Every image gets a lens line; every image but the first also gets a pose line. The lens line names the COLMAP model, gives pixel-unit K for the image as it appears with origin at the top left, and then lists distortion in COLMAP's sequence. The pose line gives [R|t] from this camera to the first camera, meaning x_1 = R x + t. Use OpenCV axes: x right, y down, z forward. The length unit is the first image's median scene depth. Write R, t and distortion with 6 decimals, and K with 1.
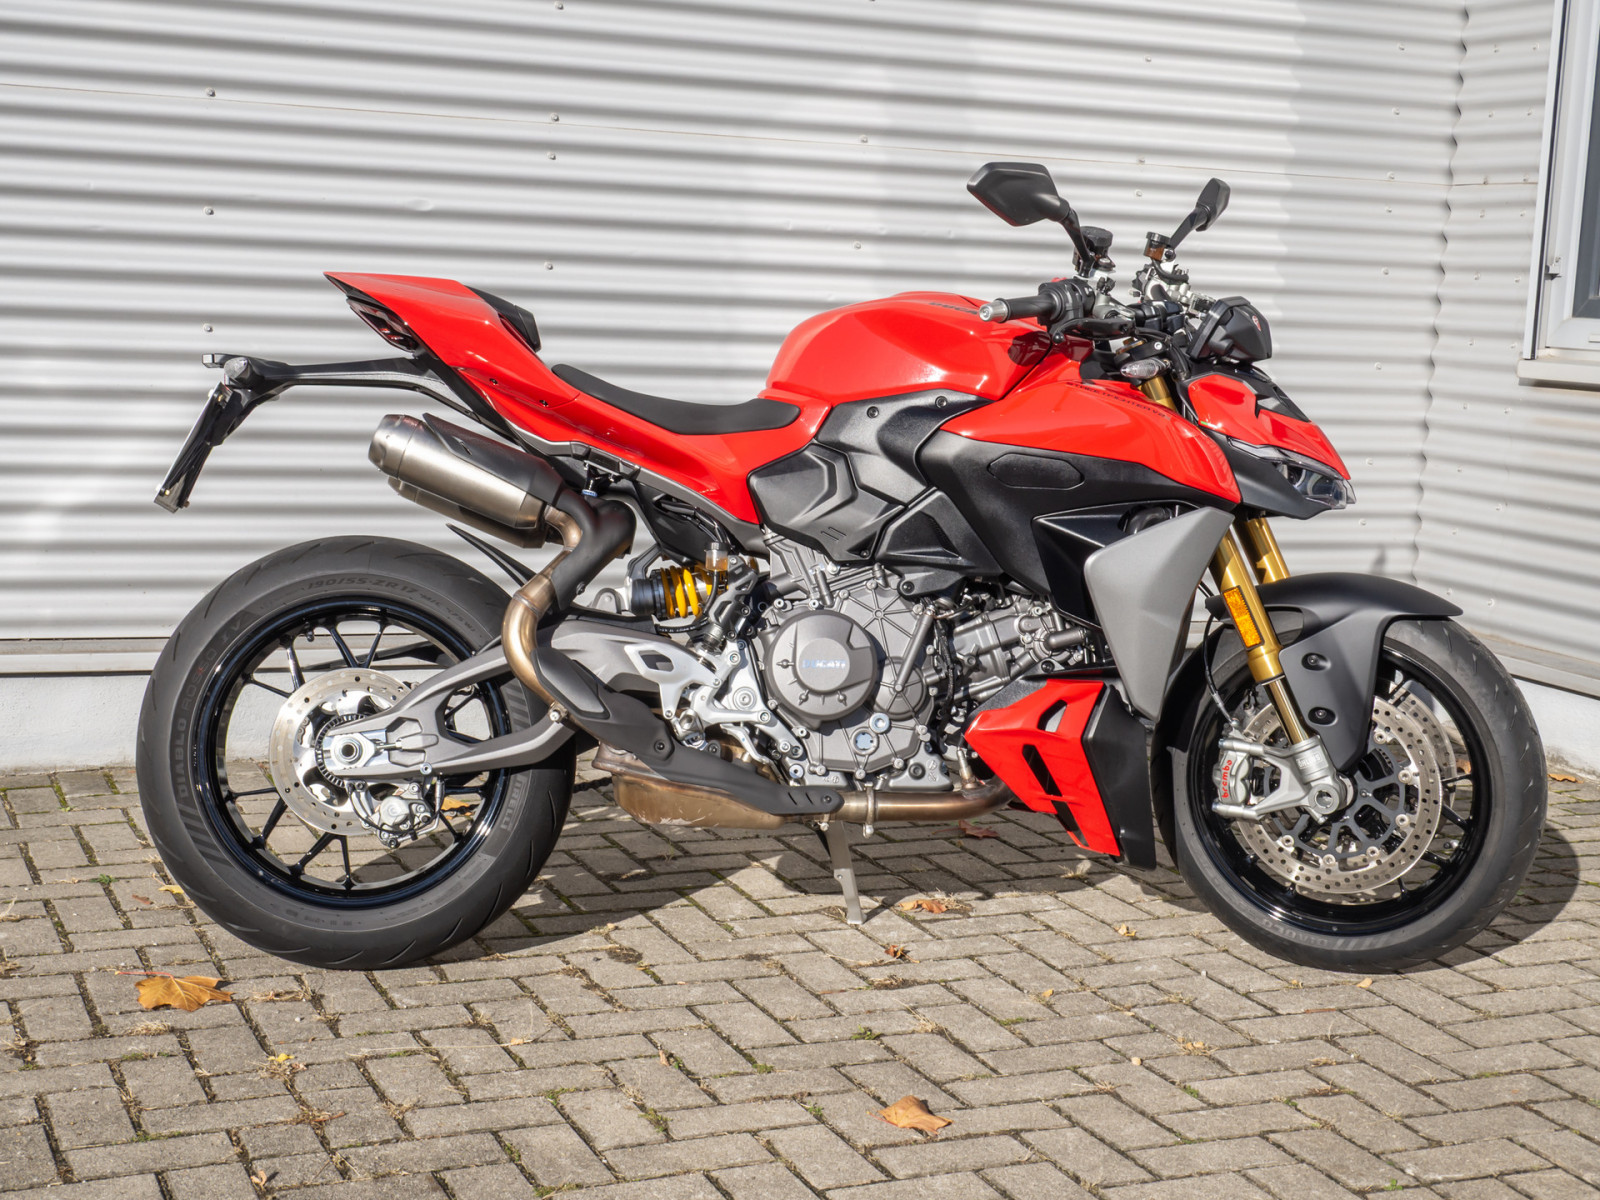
lens RADIAL K [[2353.4, 0, 794.3], [0, 2353.4, 601.3], [0, 0, 1]] dist [0.062589, 0.000000]
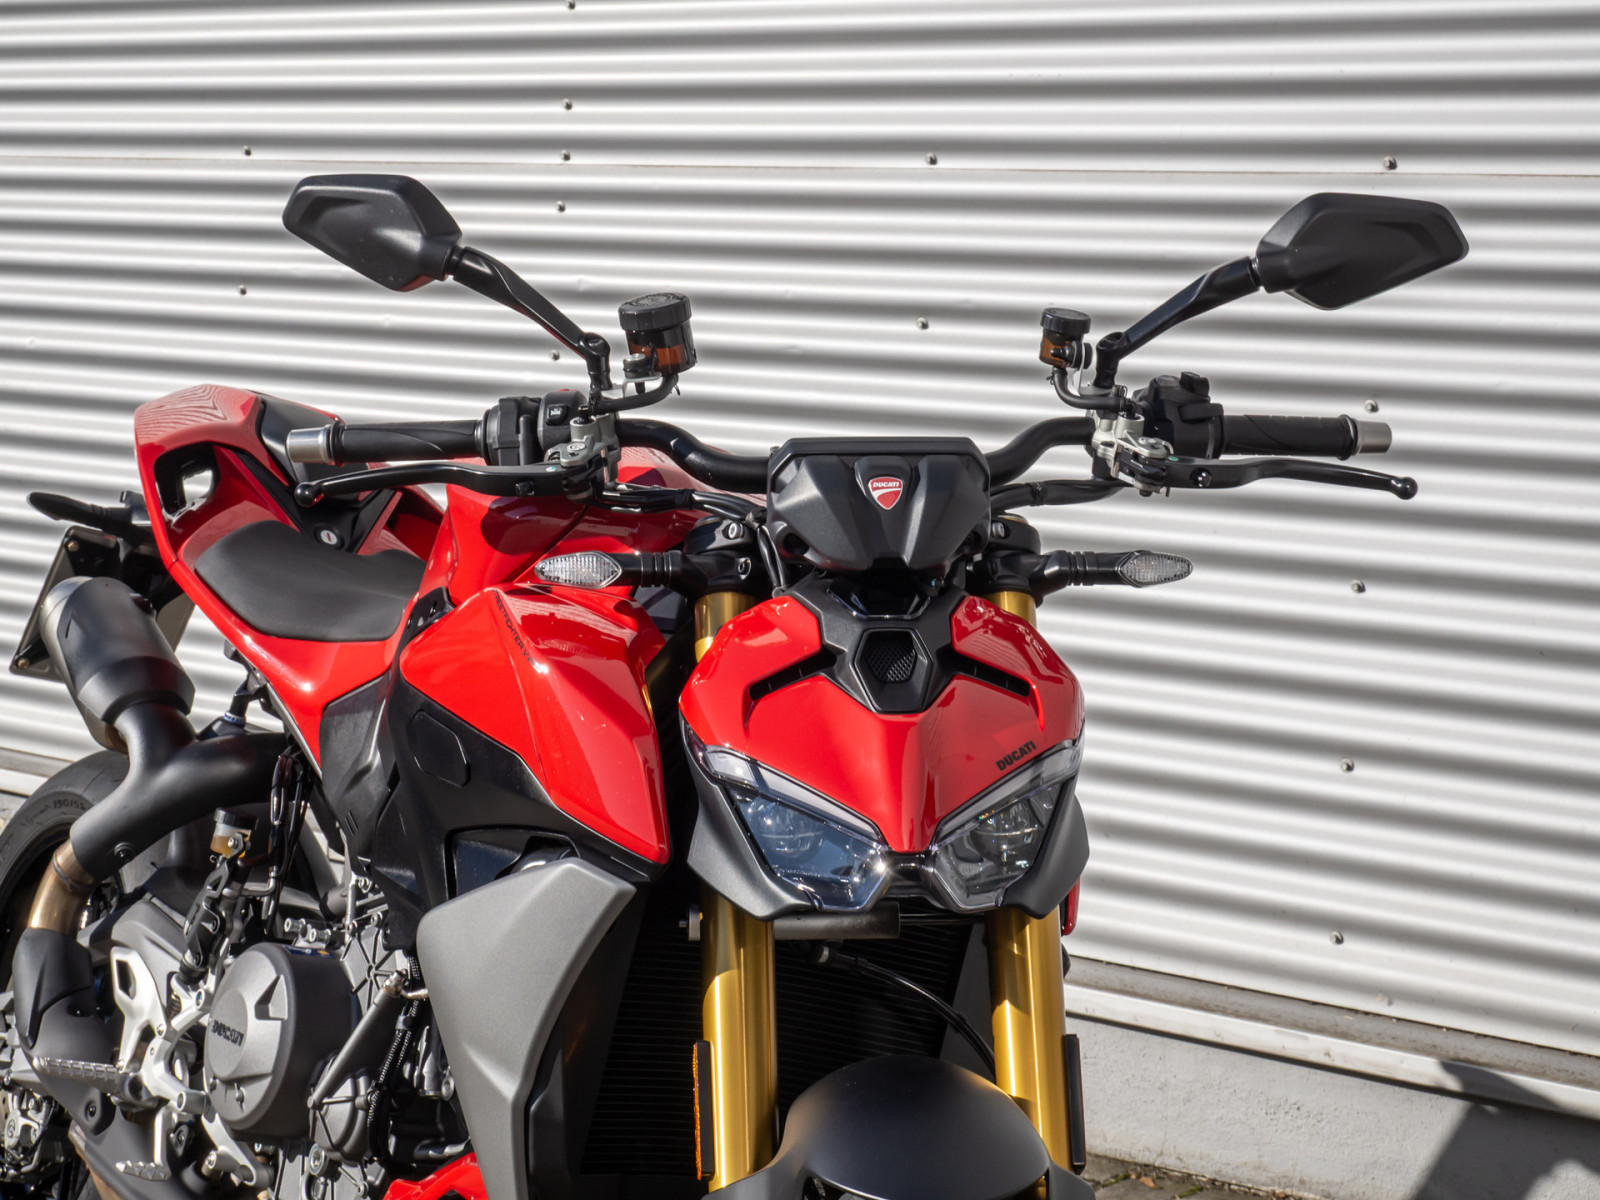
lens RADIAL K [[3082.2, 0, 793.6], [0, 3082.2, 602.8], [0, 0, 1]] dist [0.007887, 0.000000]
pose [[0.503597, 0.058782, -0.861936, 0.723079], [-0.142233, 0.989710, -0.015605, -0.085586], [0.852150, 0.130454, 0.506776, 0.696710]]
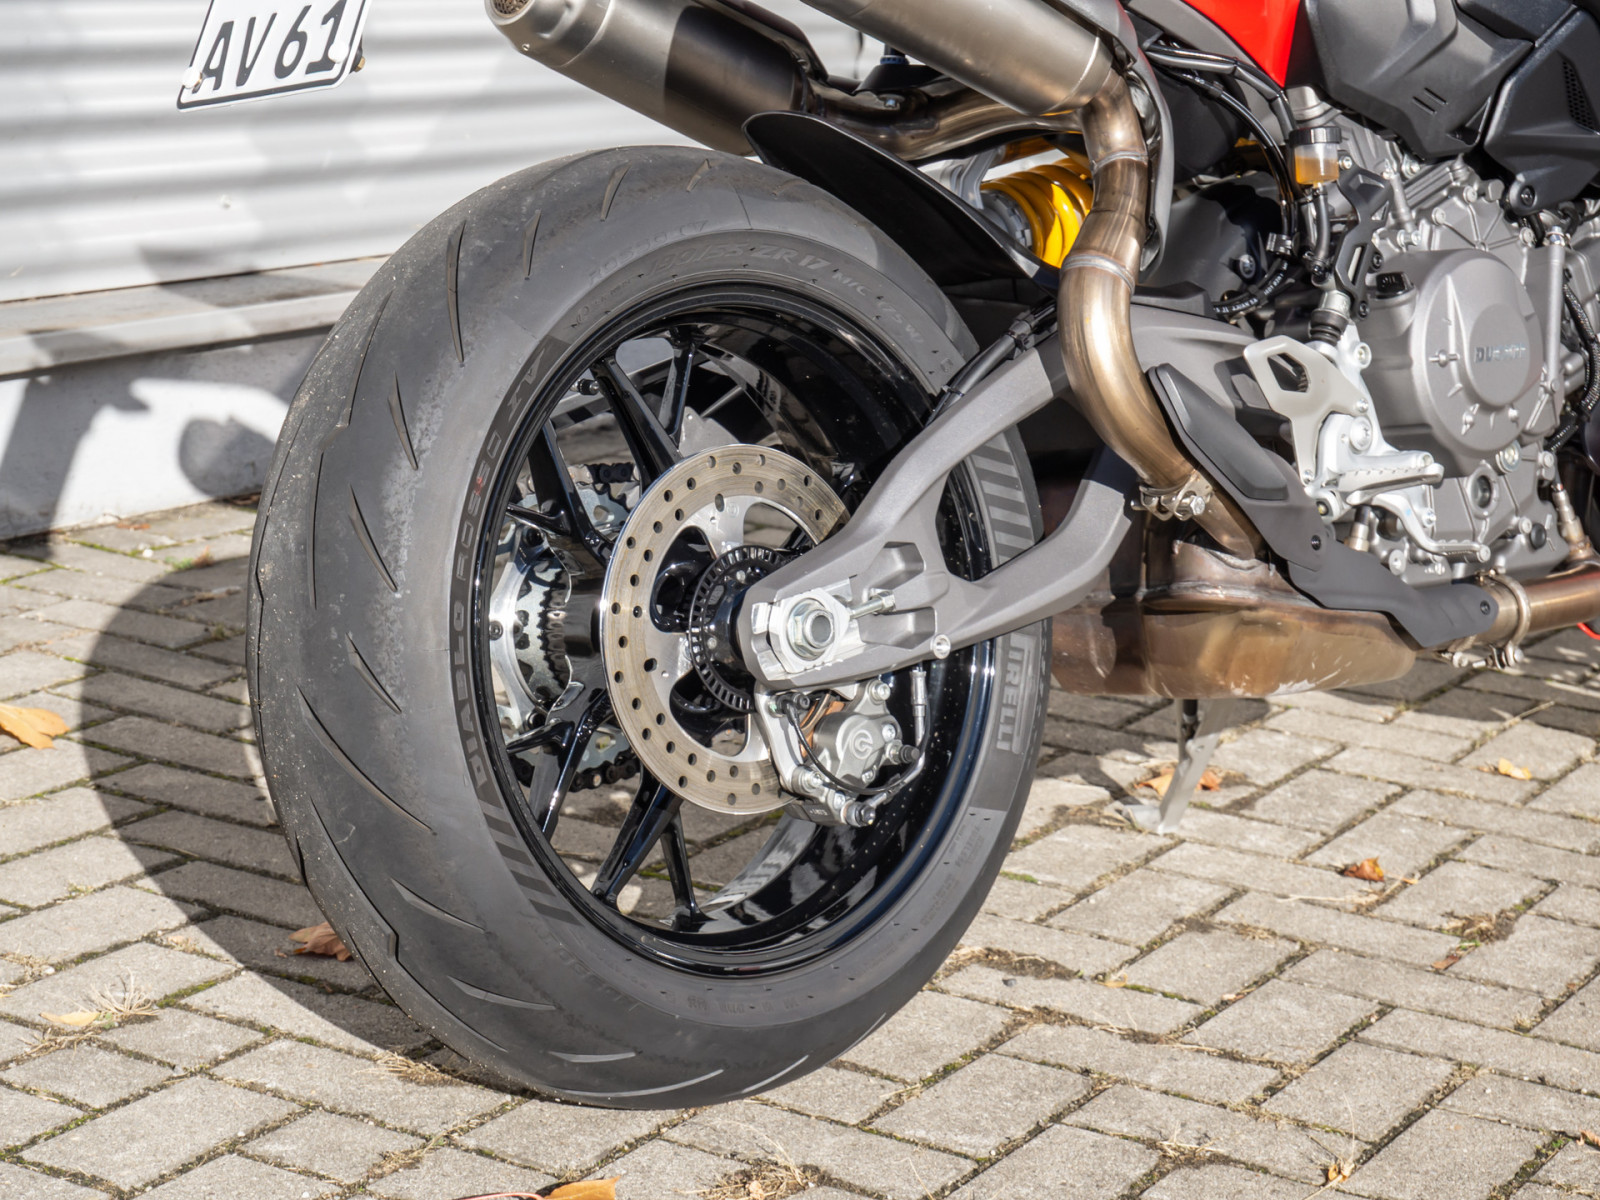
lens RADIAL K [[3719.2, 0, 799.8], [0, 3719.2, 599.3], [0, 0, 1]] dist [0.052249, 0.000000]
pose [[0.785954, -0.119262, 0.606674, -0.601943], [0.046242, 0.989811, 0.134673, -0.036785], [-0.616554, -0.077793, 0.783460, 0.431634]]
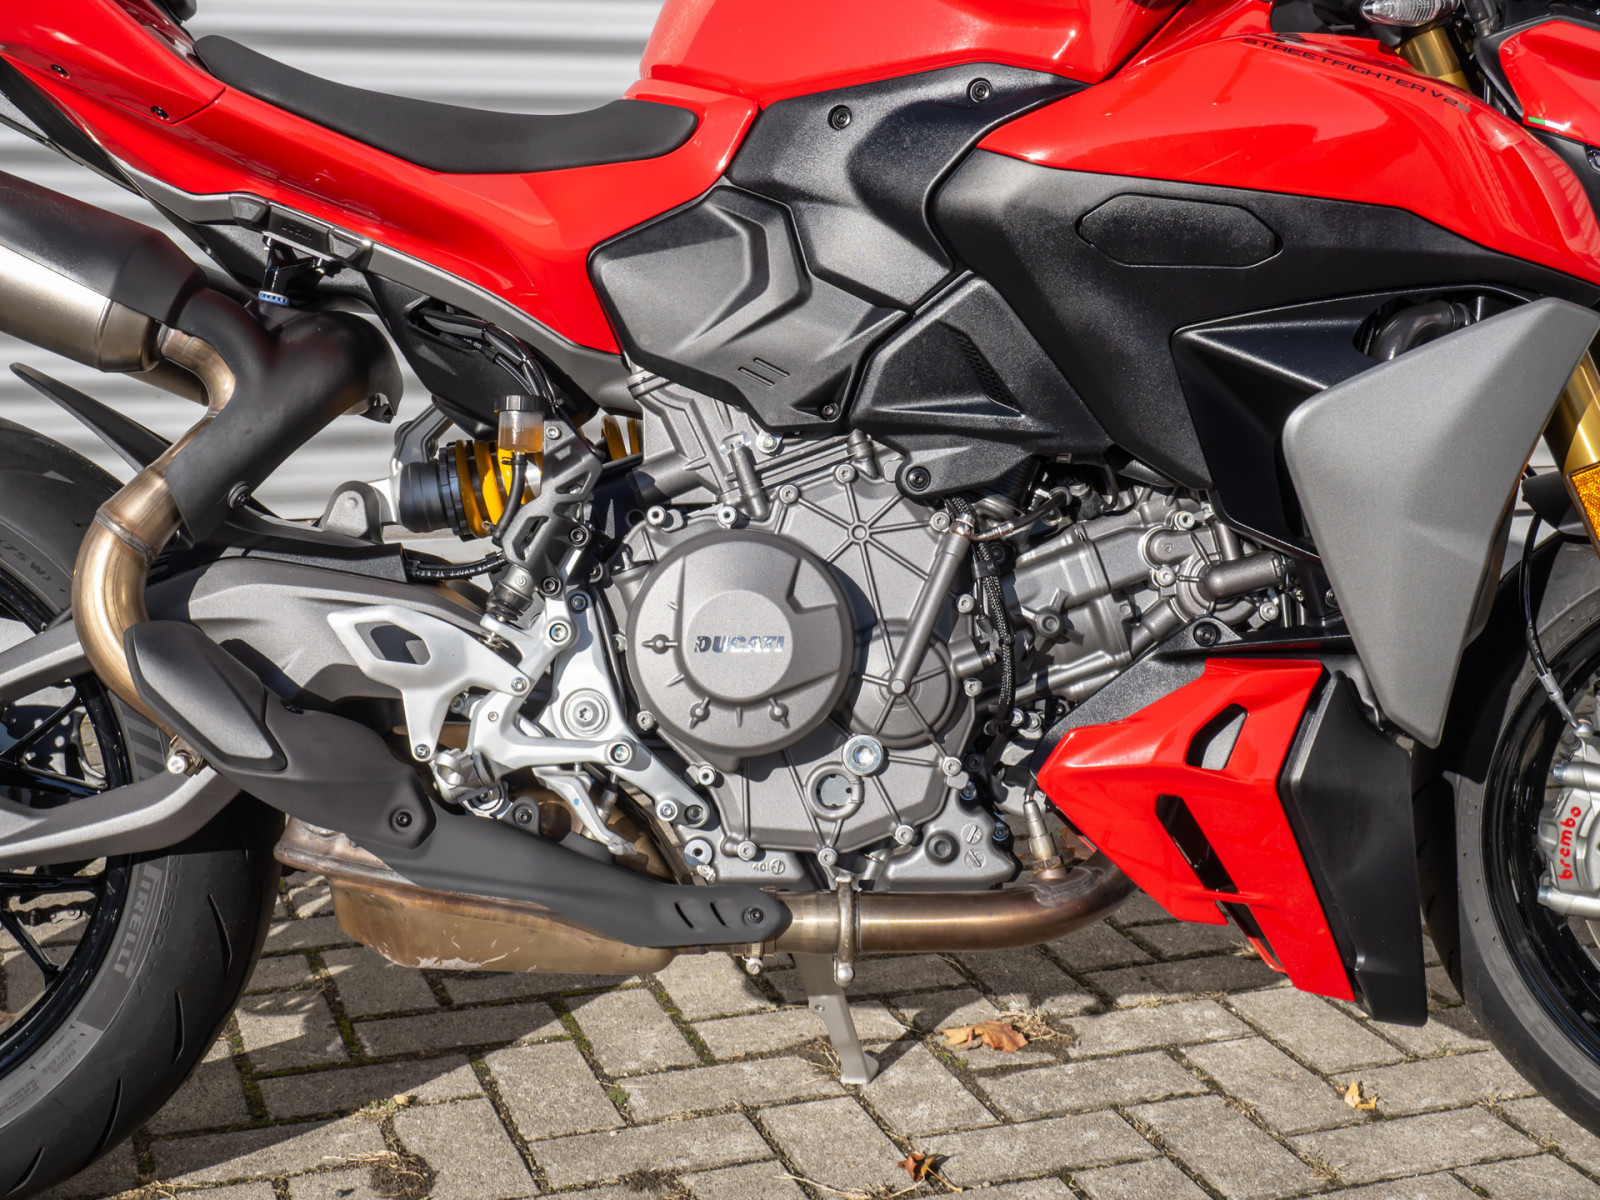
lens RADIAL K [[2365.8, 0, 807.2], [0, 2365.8, 602.5], [0, 0, 1]] dist [0.042105, 0.000000]
pose [[0.997715, -0.013722, -0.066154, 0.057340], [0.019171, 0.996410, 0.082464, -0.021080], [0.064785, -0.083544, 0.994396, 0.504895]]
